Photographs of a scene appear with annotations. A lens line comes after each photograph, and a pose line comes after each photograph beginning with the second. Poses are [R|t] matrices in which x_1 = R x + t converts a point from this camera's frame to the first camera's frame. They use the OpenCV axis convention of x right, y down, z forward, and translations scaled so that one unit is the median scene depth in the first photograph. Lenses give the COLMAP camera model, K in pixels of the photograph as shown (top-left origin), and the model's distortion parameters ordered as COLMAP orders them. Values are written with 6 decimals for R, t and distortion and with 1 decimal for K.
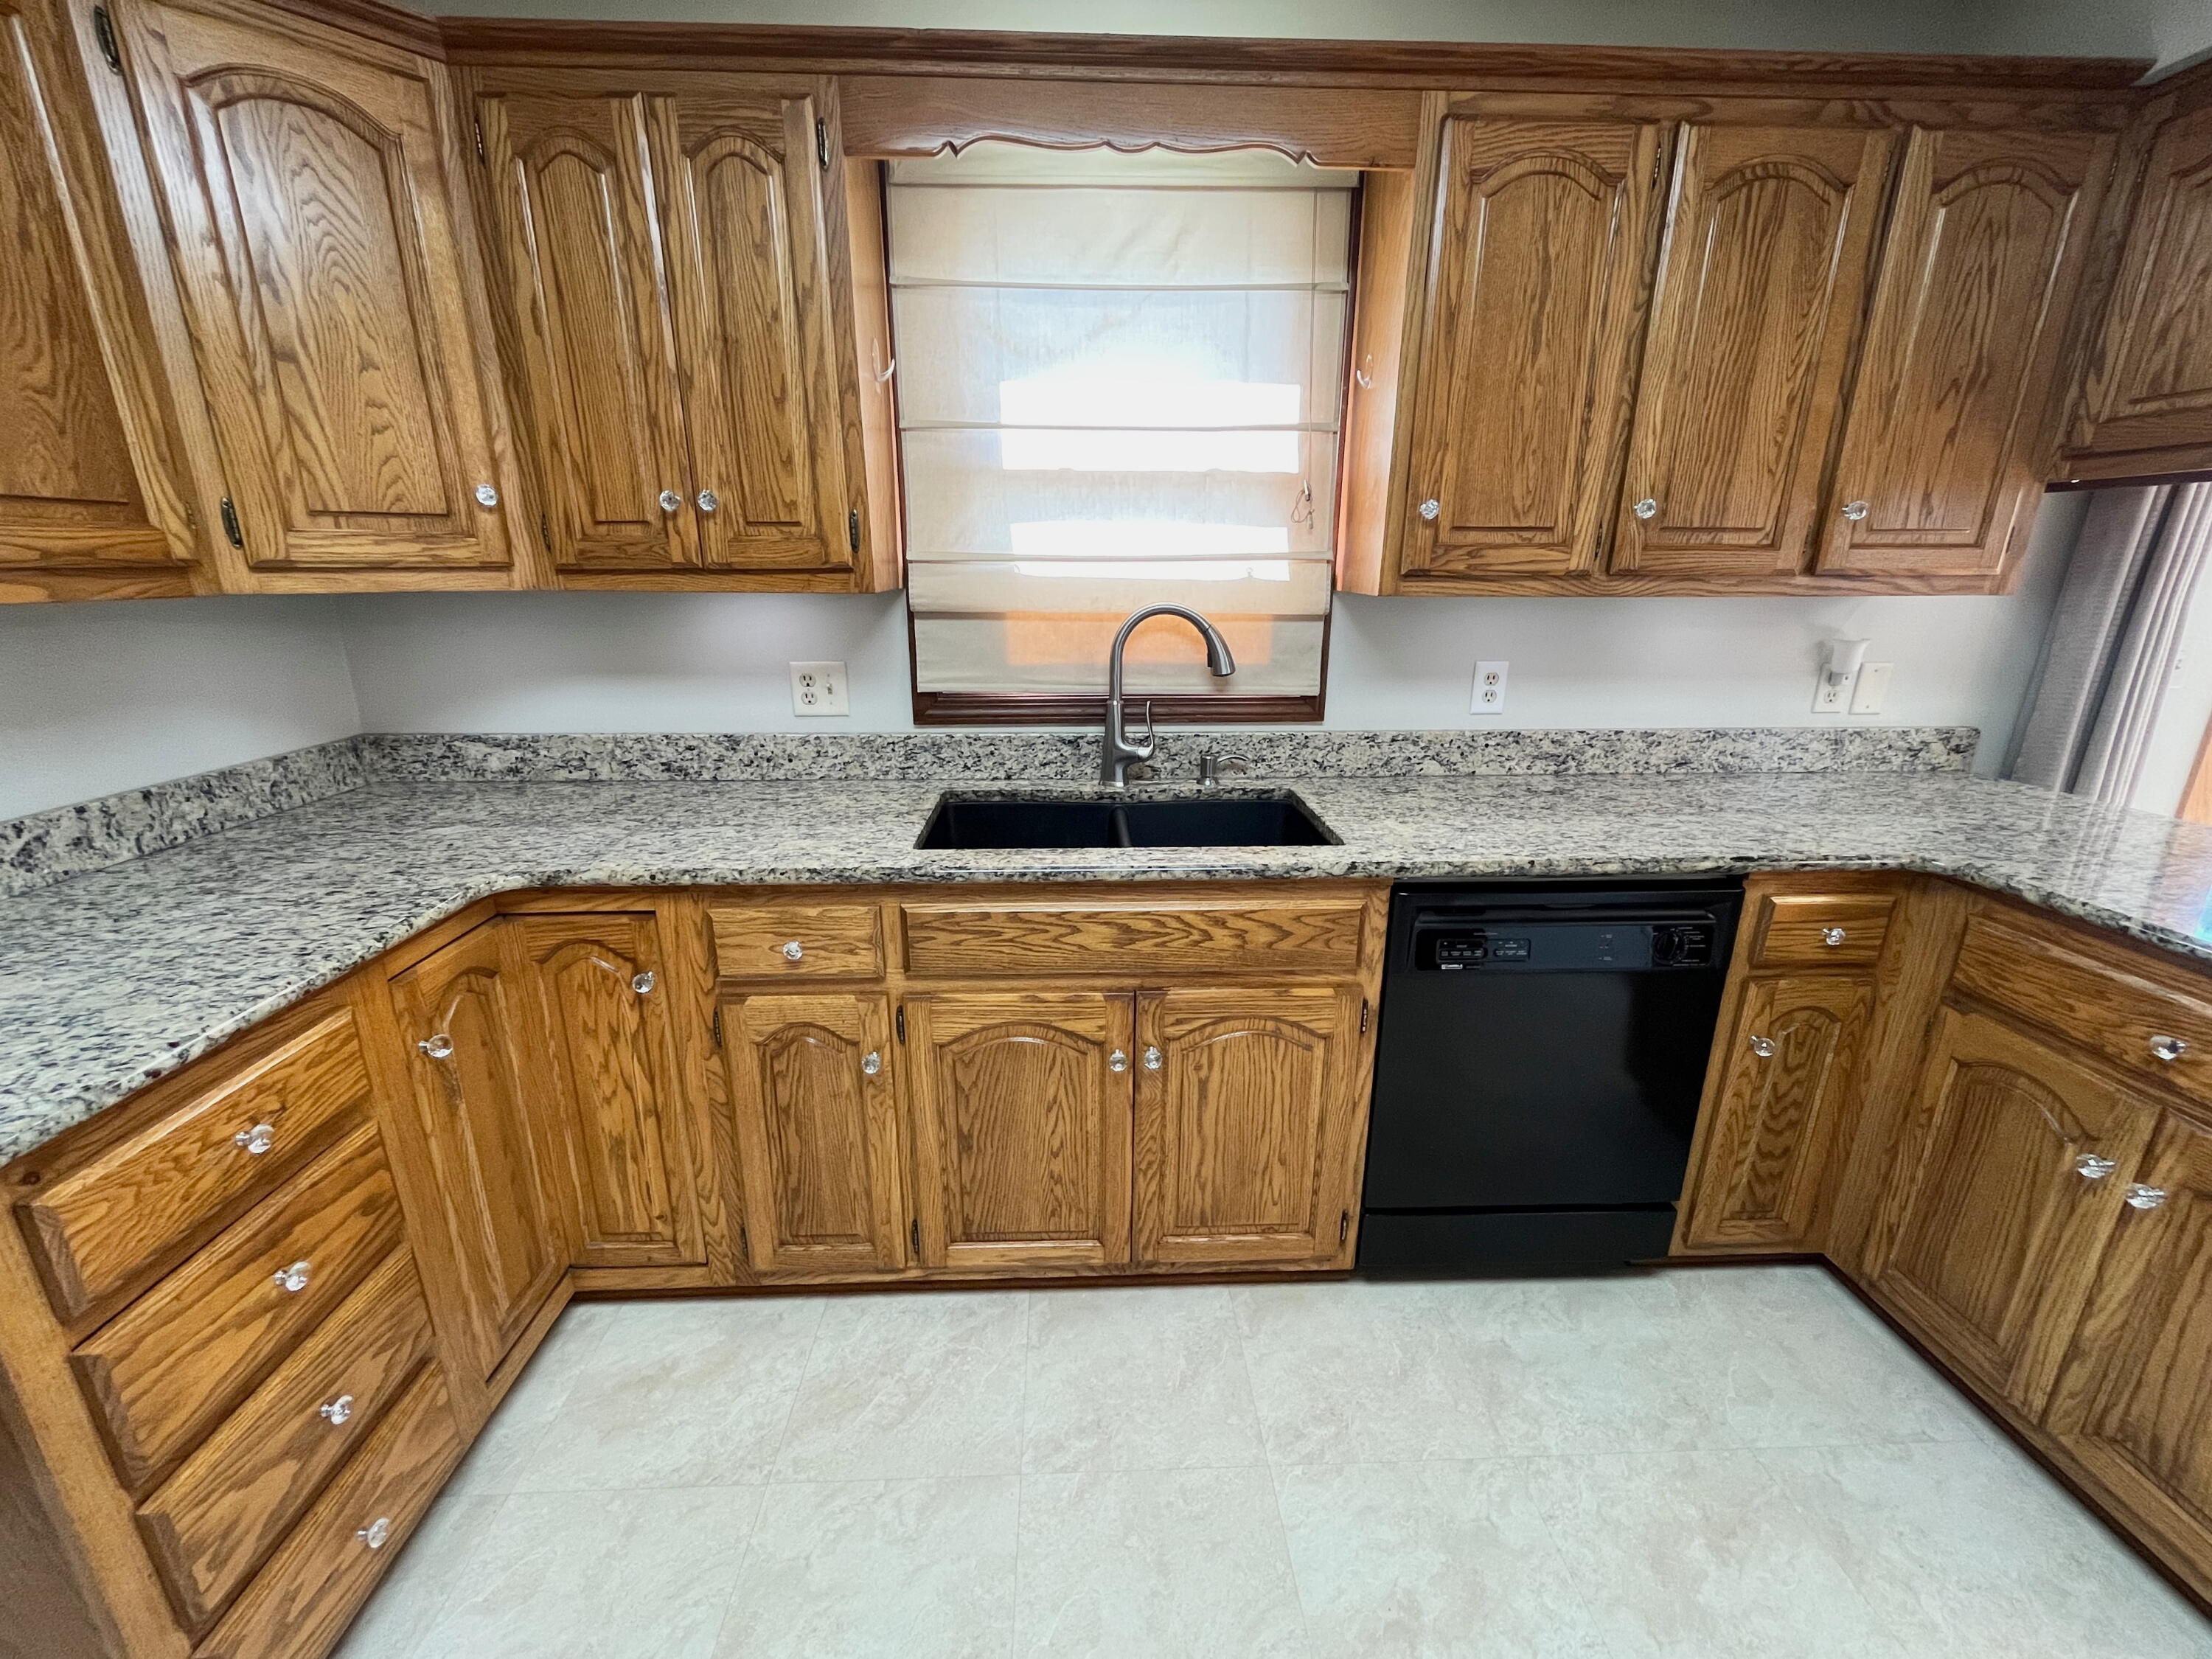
lens RADIAL K [[898.7, 0, 1098.4], [0, 898.7, 832.4], [0, 0, 1]] dist [-0.002748, -0.000571]
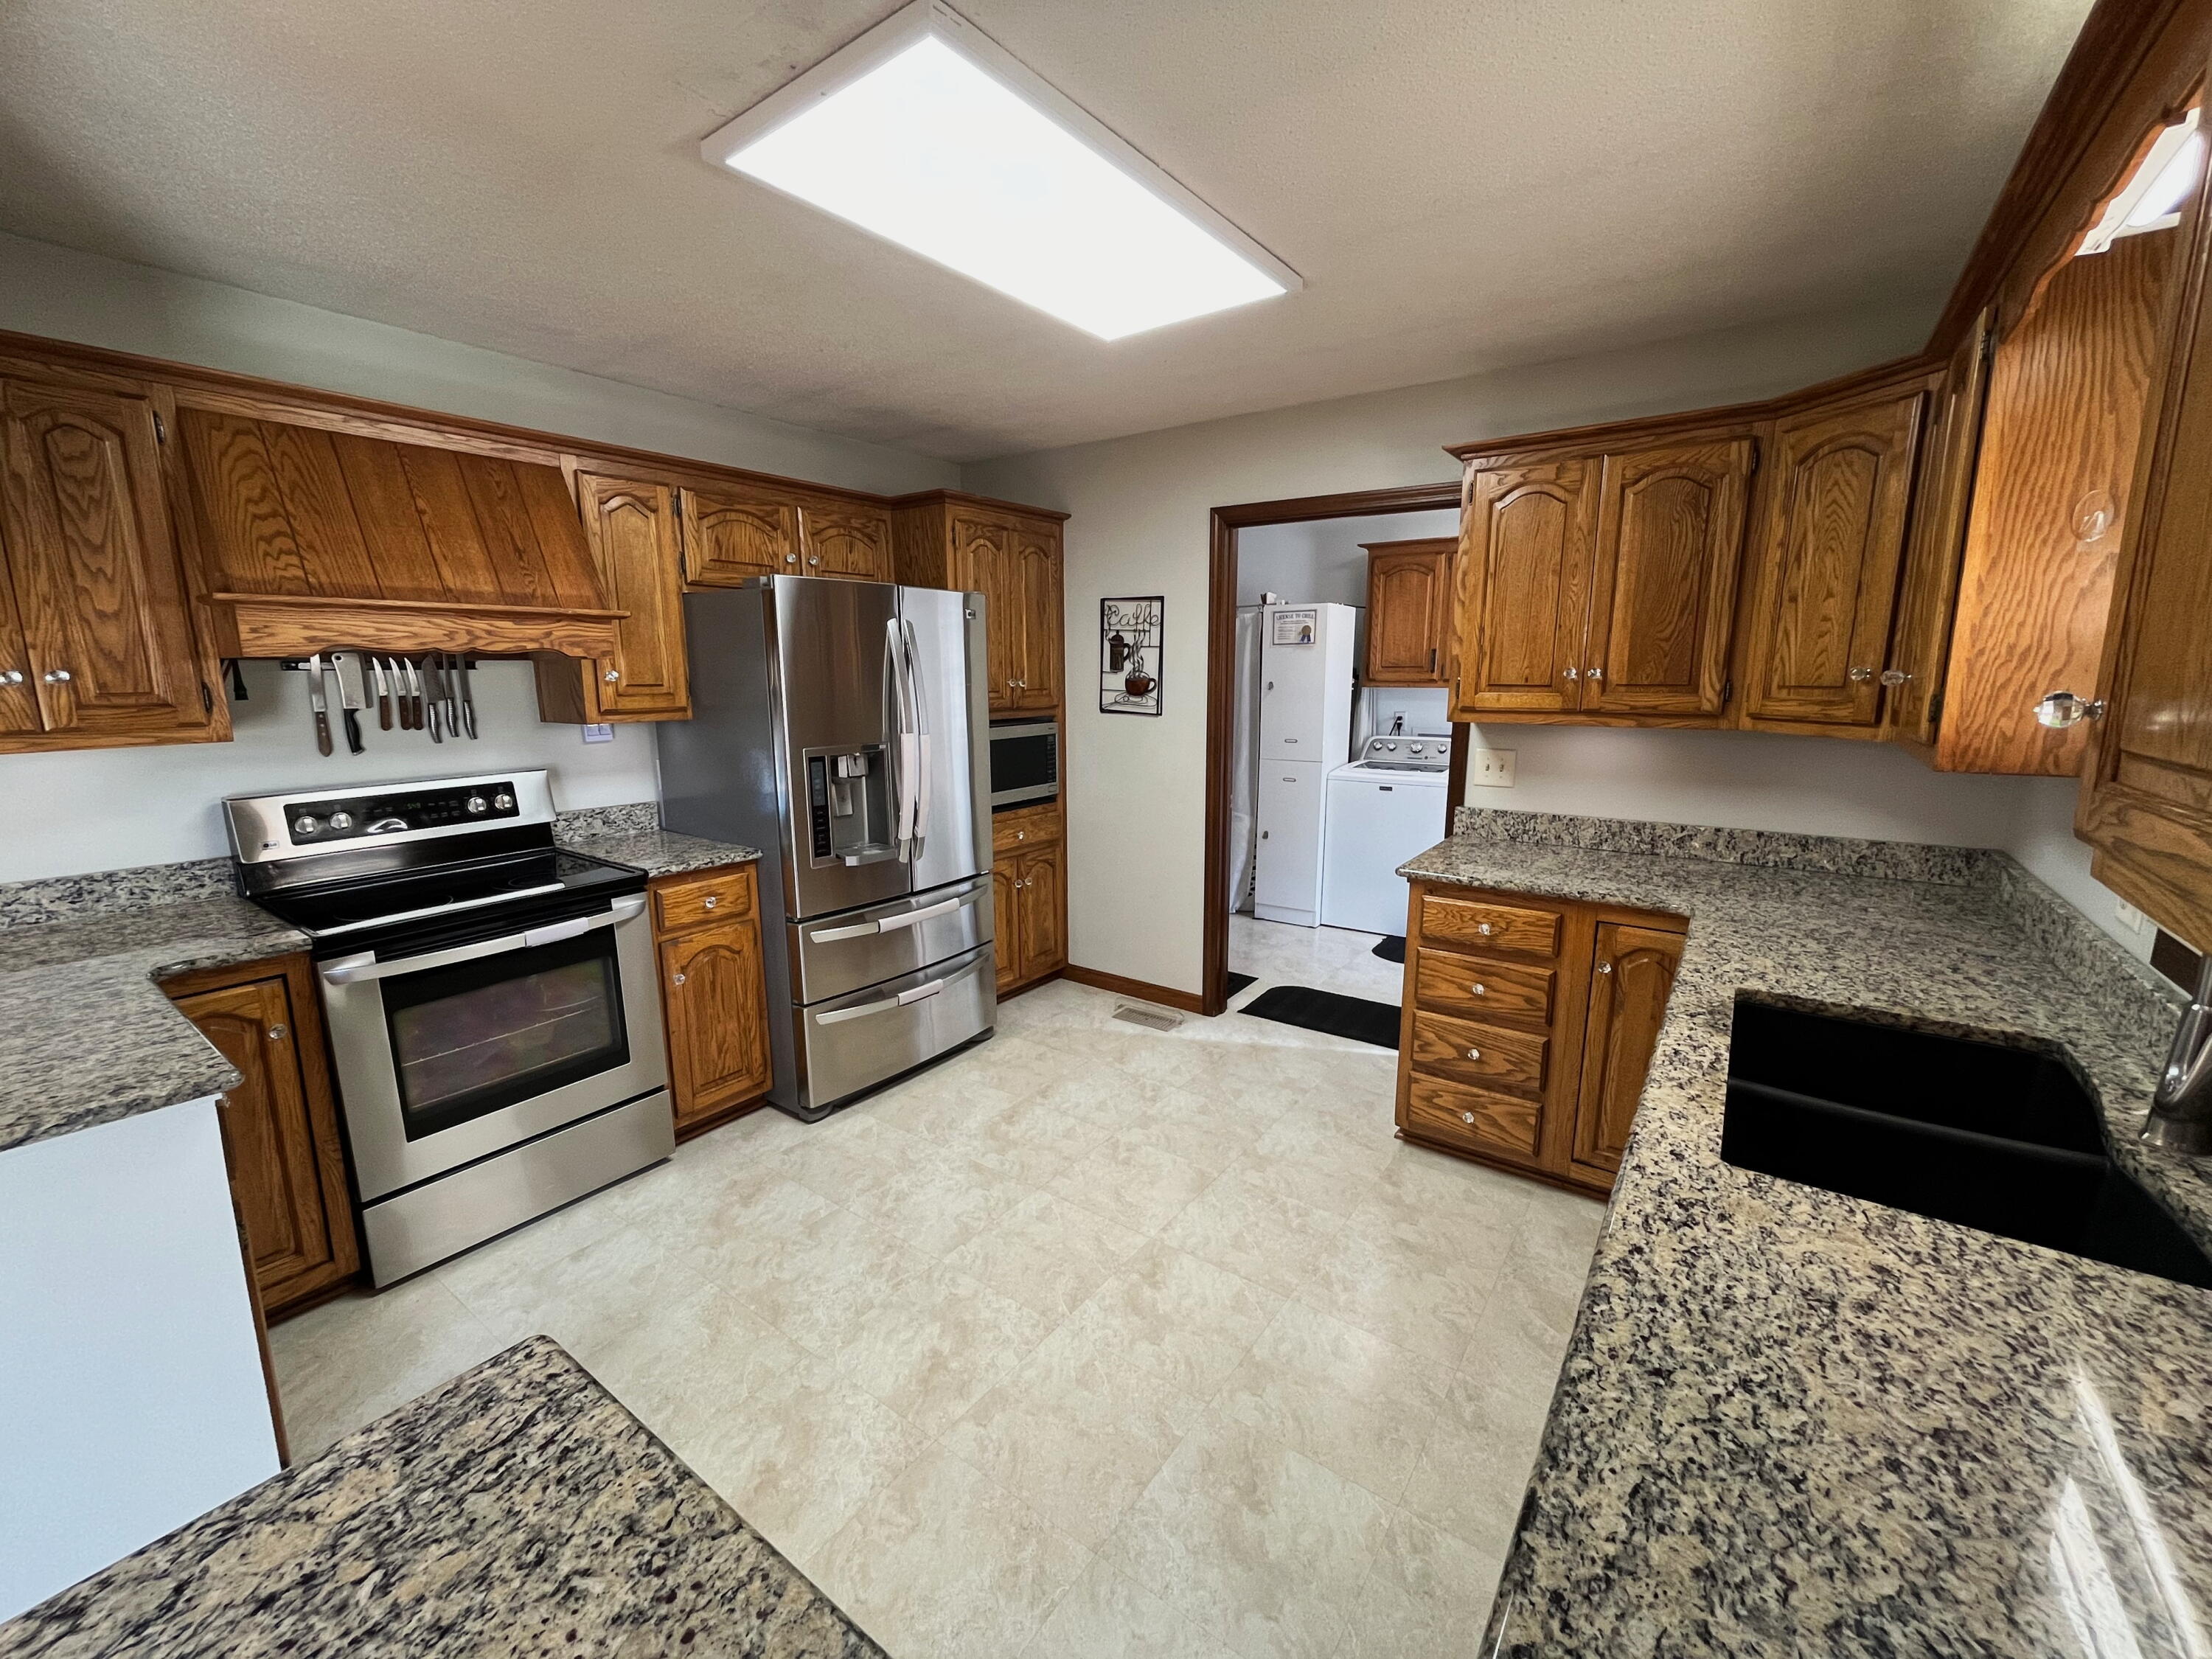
lens RADIAL K [[898.7, 0, 1098.4], [0, 898.7, 832.4], [0, 0, 1]] dist [-0.002748, -0.000571]
pose [[-0.618898, 0.144180, -0.772125, 1.165484], [-0.220074, 0.911807, 0.346664, -0.383884], [0.754011, 0.384474, -0.532585, 0.972791]]
